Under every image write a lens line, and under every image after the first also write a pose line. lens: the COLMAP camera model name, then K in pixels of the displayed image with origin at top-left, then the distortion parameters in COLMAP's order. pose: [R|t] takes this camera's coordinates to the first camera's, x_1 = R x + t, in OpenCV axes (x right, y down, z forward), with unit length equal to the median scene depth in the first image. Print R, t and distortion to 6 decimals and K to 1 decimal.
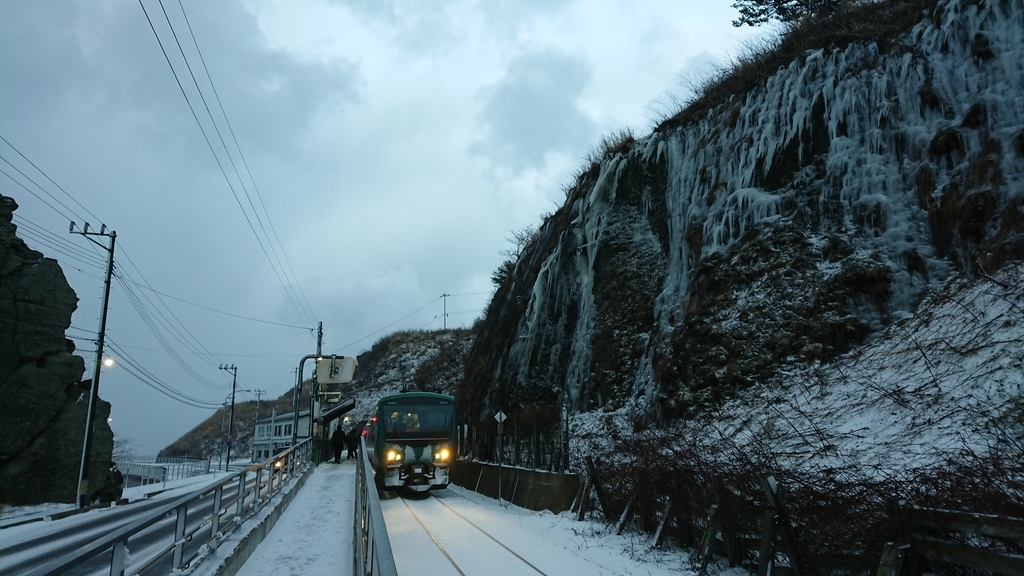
lens RADIAL K [[684.4, 0, 512.0], [0, 684.4, 288.0], [0, 0, 1]] dist [0.184567, -0.249535]
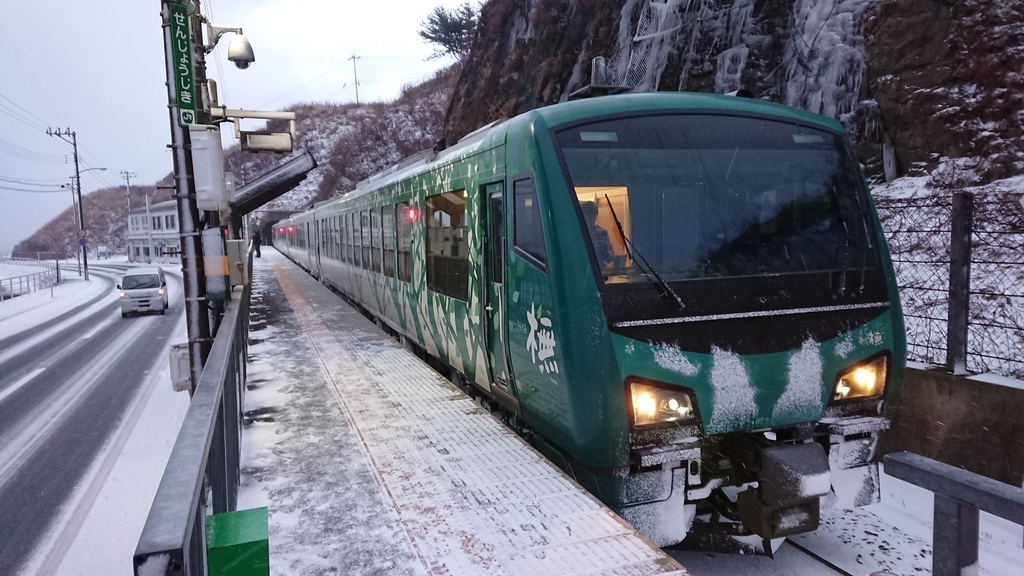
lens RADIAL K [[684.4, 0, 512.0], [0, 684.4, 288.0], [0, 0, 1]] dist [0.184567, -0.249535]
pose [[0.990507, -0.025486, 0.135077, -0.047705], [-0.015869, 0.954892, 0.296530, 0.031452], [-0.136542, -0.295859, 0.945423, 0.168685]]
